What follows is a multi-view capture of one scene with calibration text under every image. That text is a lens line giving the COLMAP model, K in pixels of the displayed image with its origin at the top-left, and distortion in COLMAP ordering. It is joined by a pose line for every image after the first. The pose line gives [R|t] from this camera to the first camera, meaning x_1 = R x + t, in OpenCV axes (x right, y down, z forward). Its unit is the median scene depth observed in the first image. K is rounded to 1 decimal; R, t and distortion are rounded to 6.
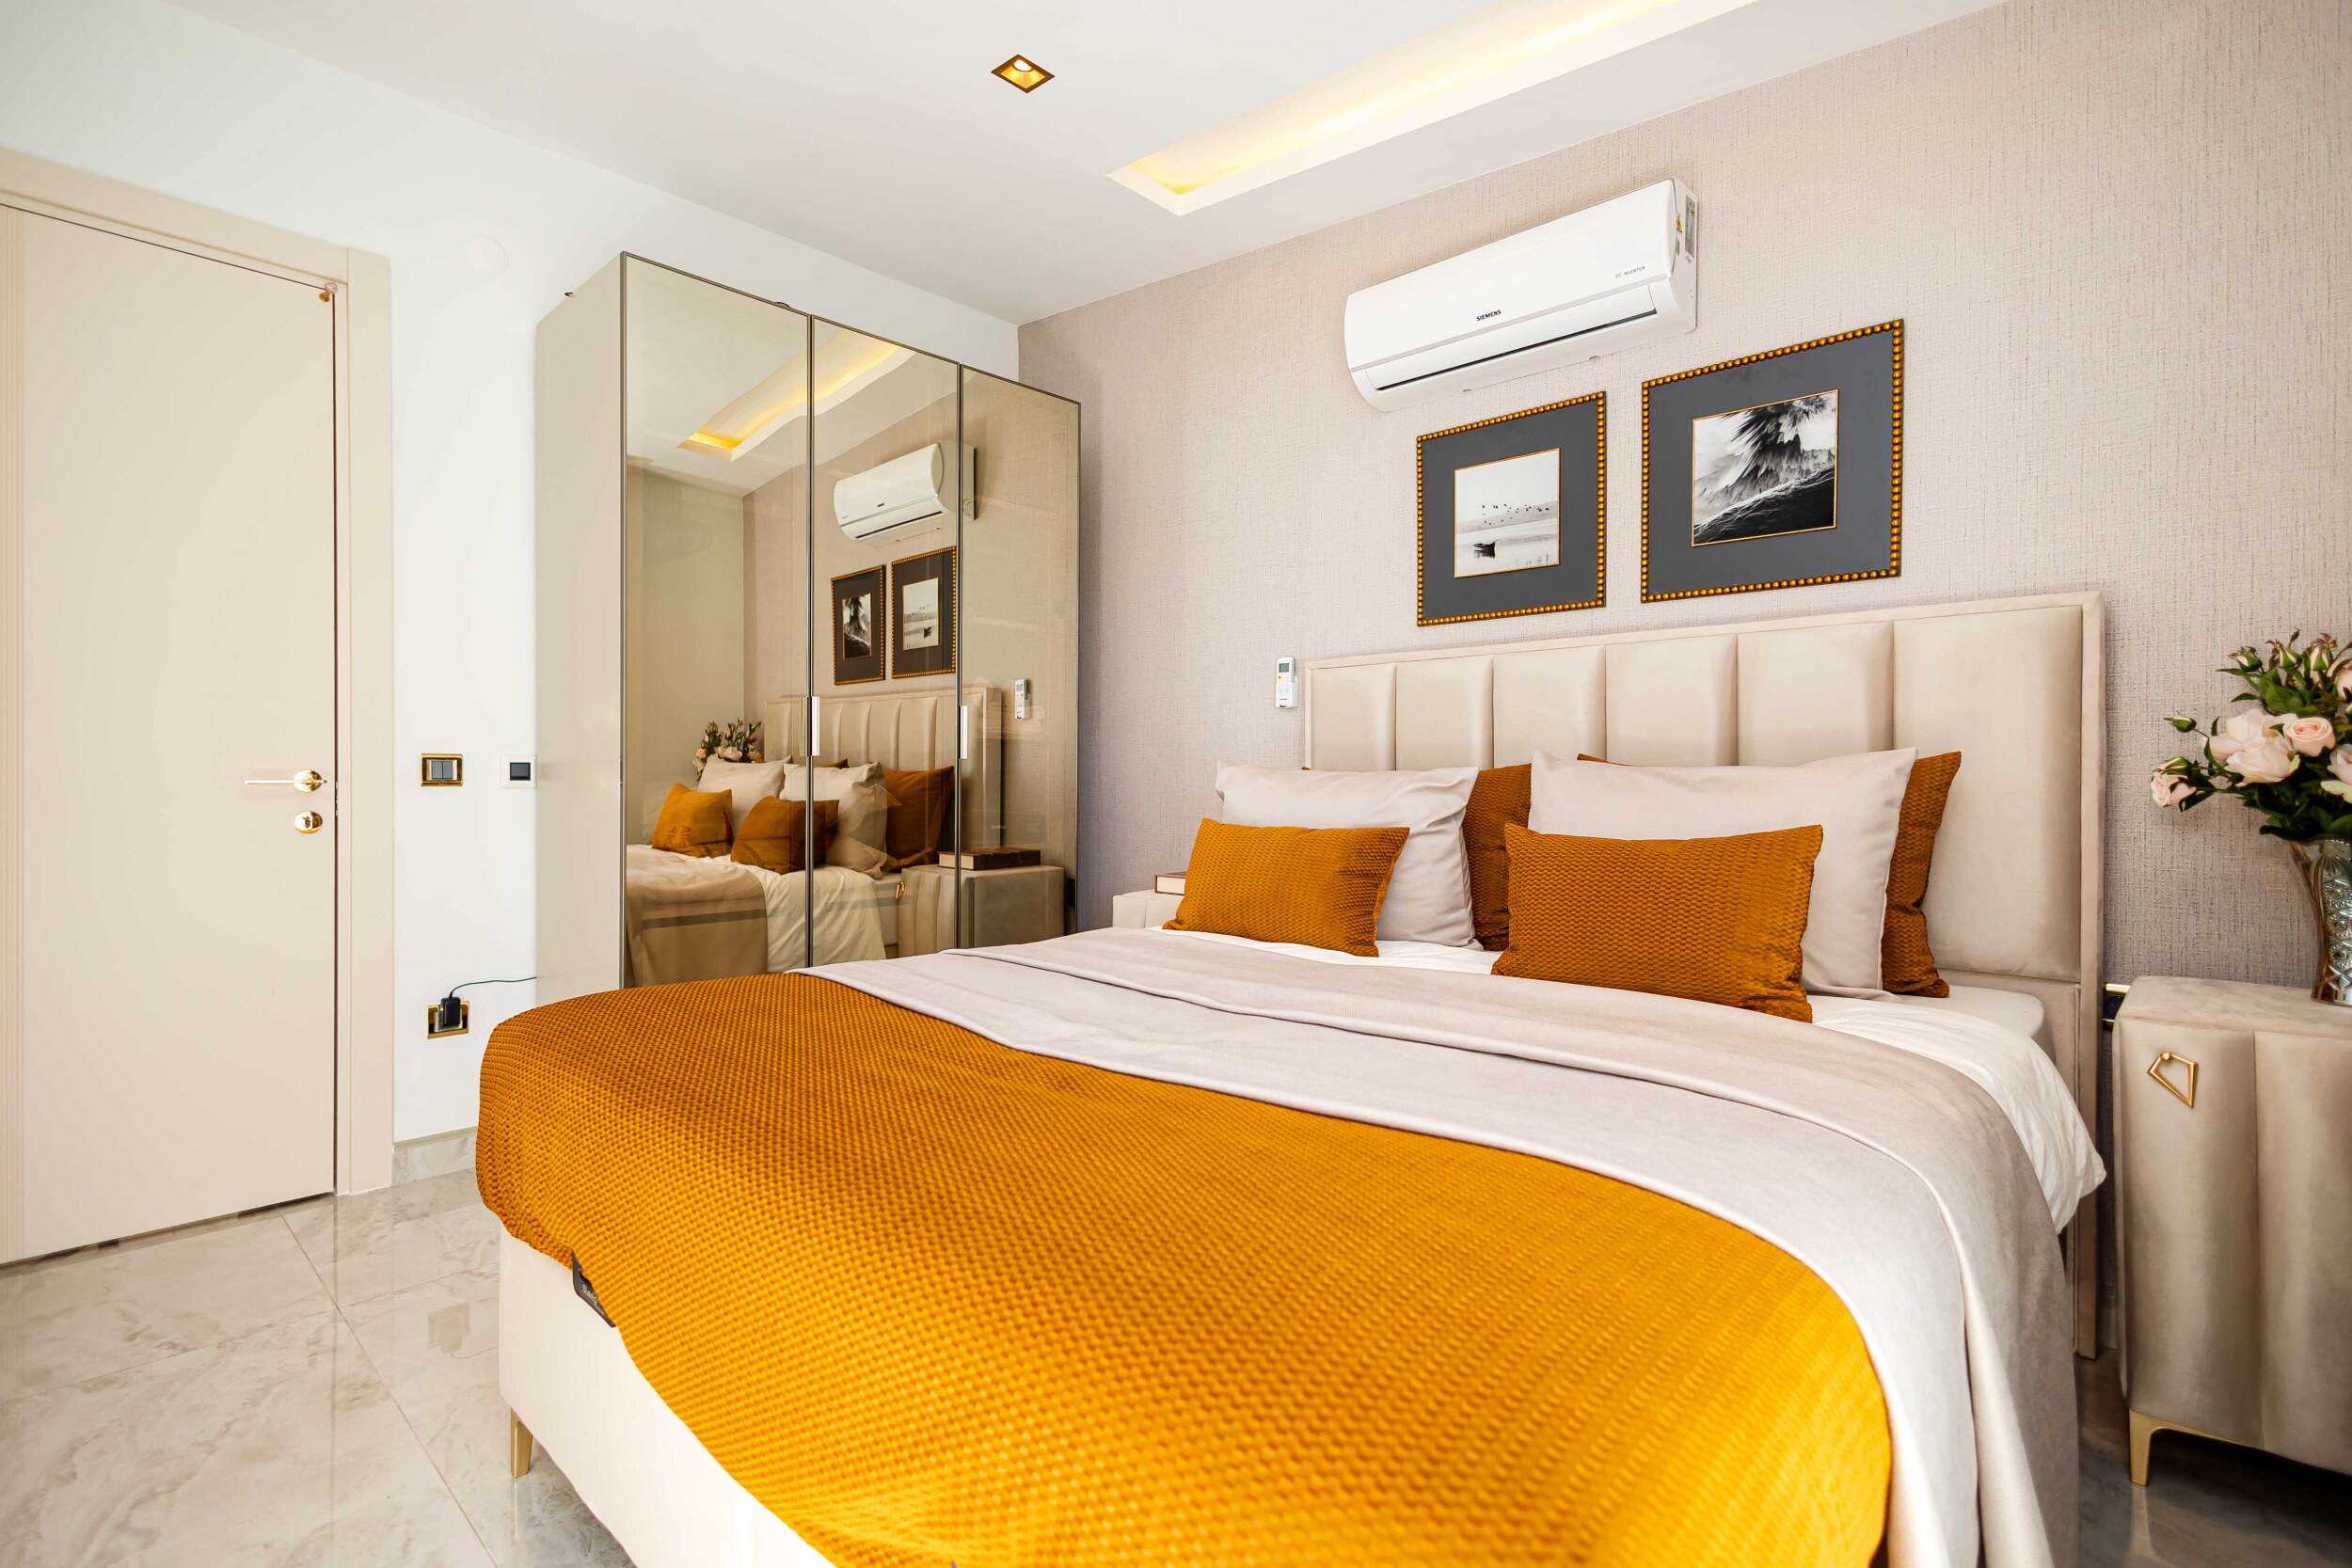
lens RADIAL K [[1090.9, 0, 1156.2], [0, 1090.9, 780.6], [0, 0, 1]] dist [0.009192, 0.000595]
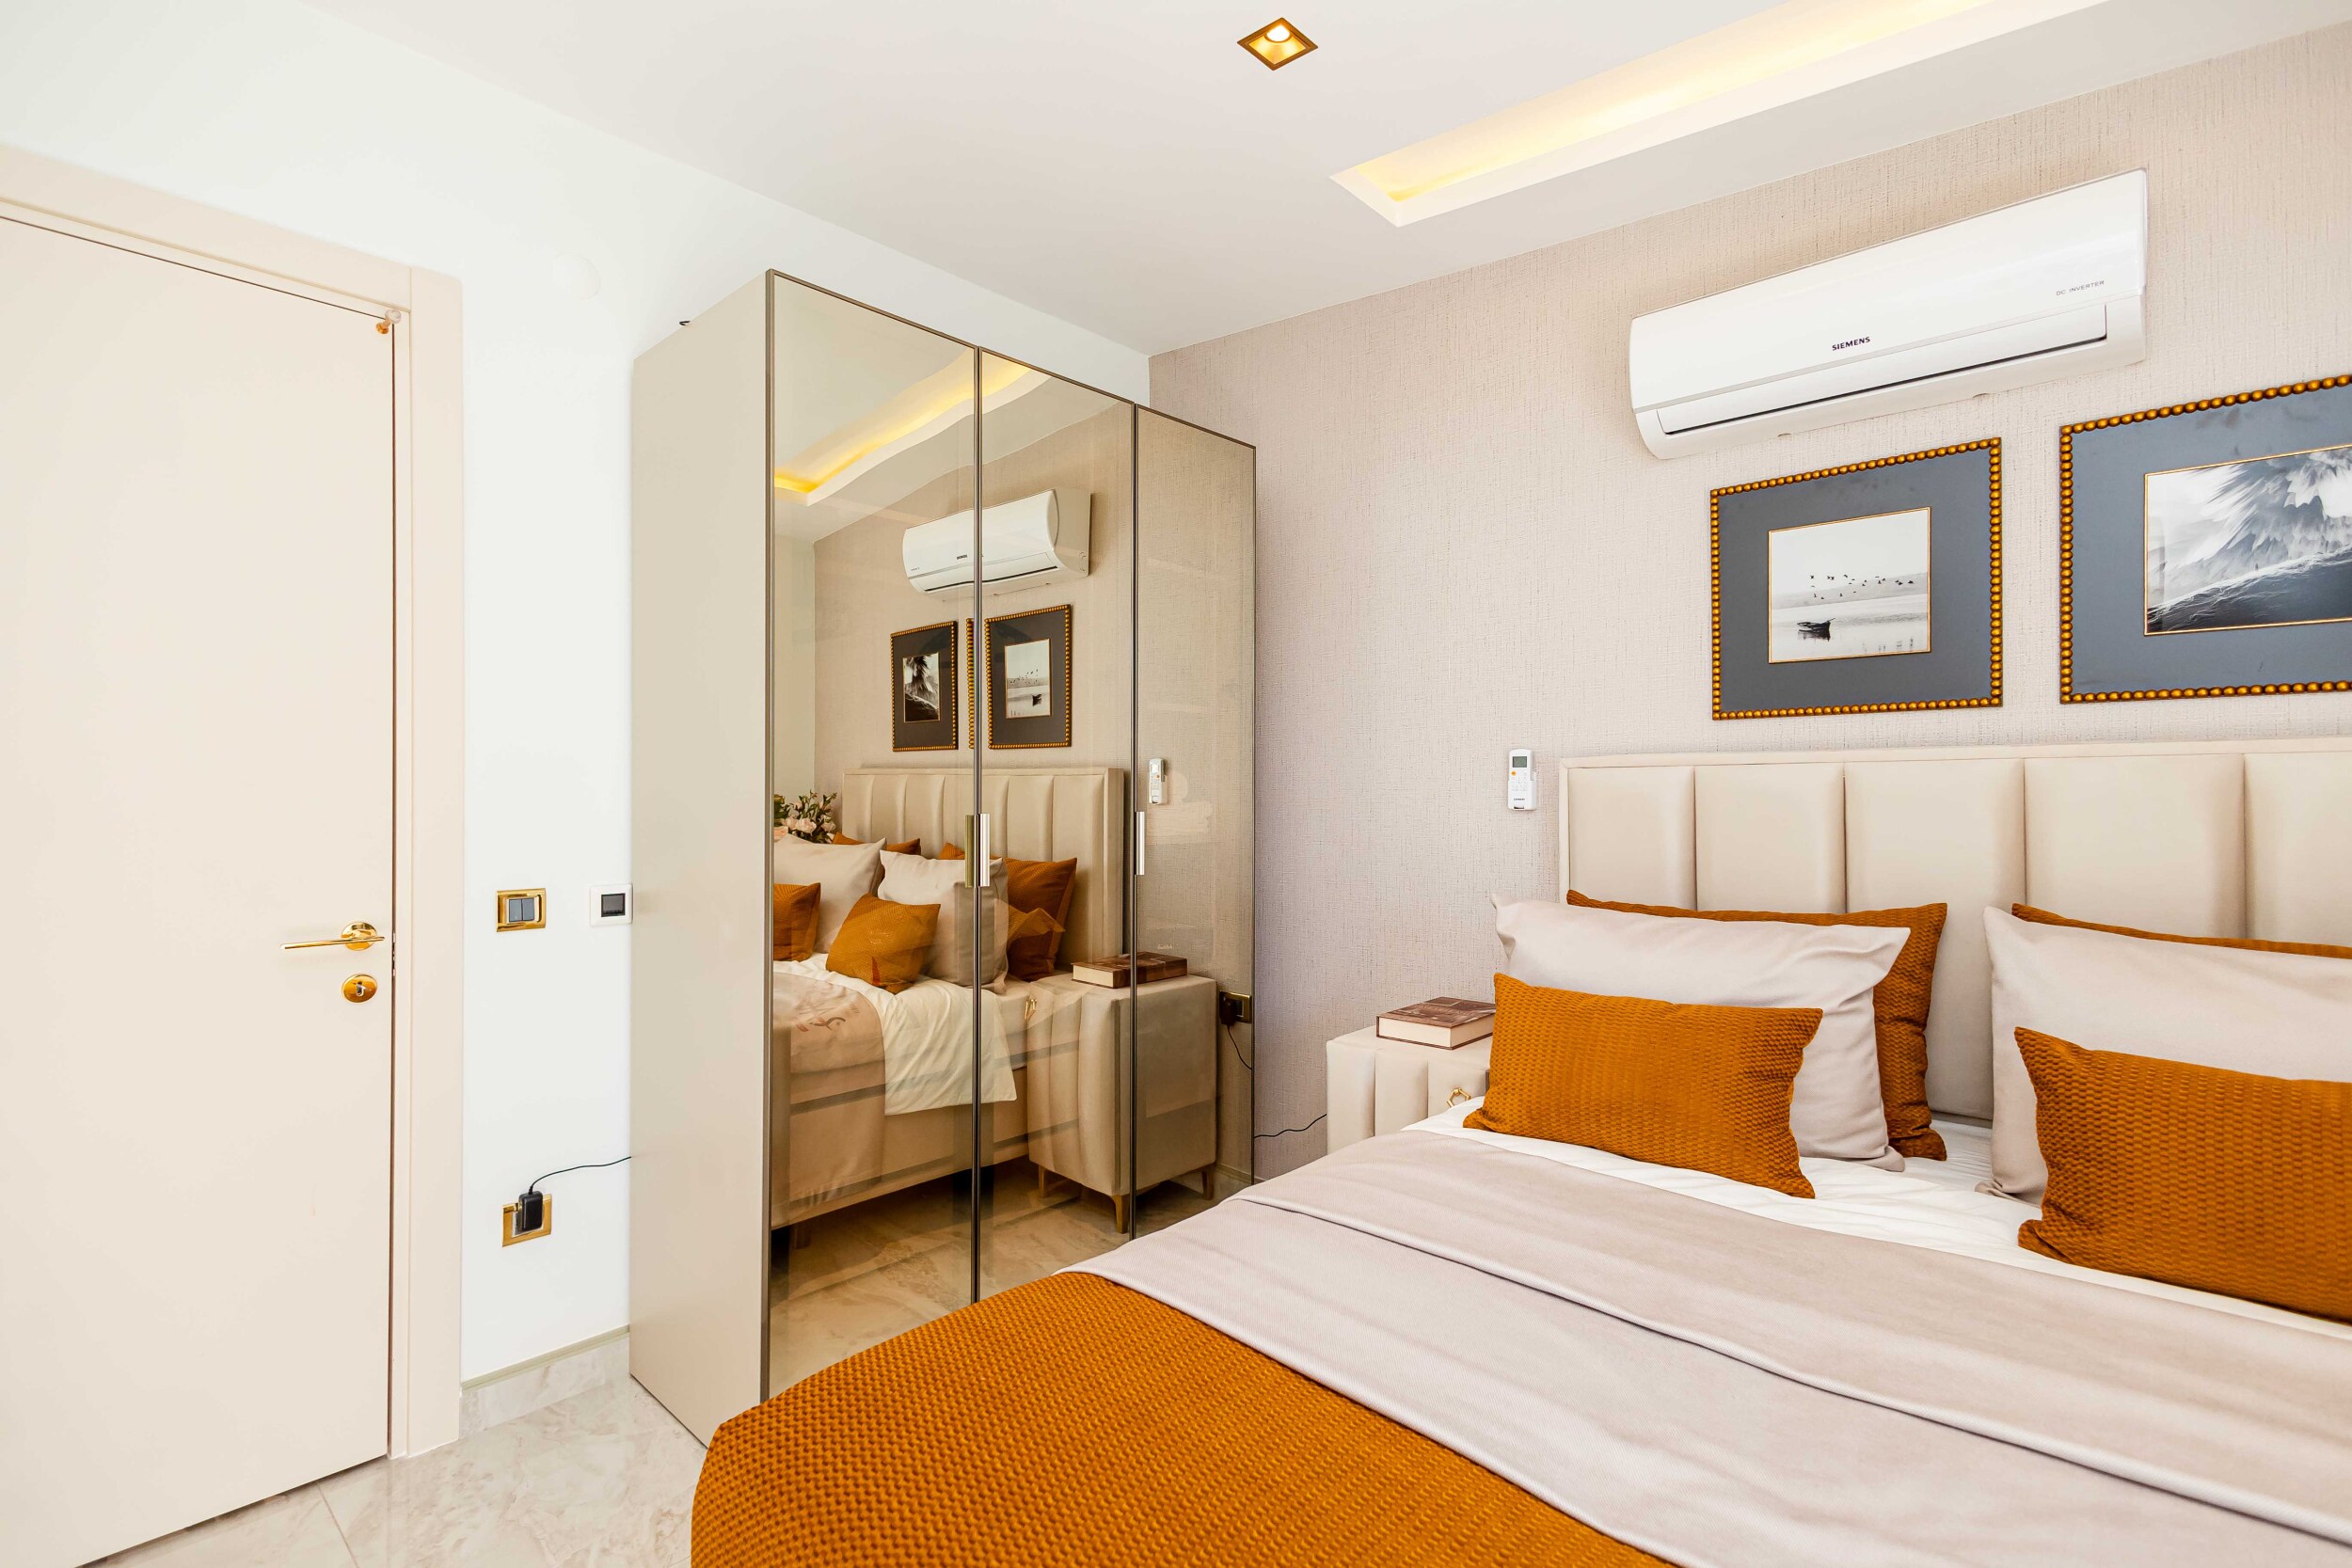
lens RADIAL K [[1076.6, 0, 1155.1], [0, 1076.6, 779.9], [0, 0, 1]] dist [0.014536, -0.003783]
pose [[0.999854, -0.009005, 0.014531, -0.204643], [0.009221, 0.999847, -0.014863, -0.092848], [-0.014395, 0.014994, 0.999784, 0.204587]]
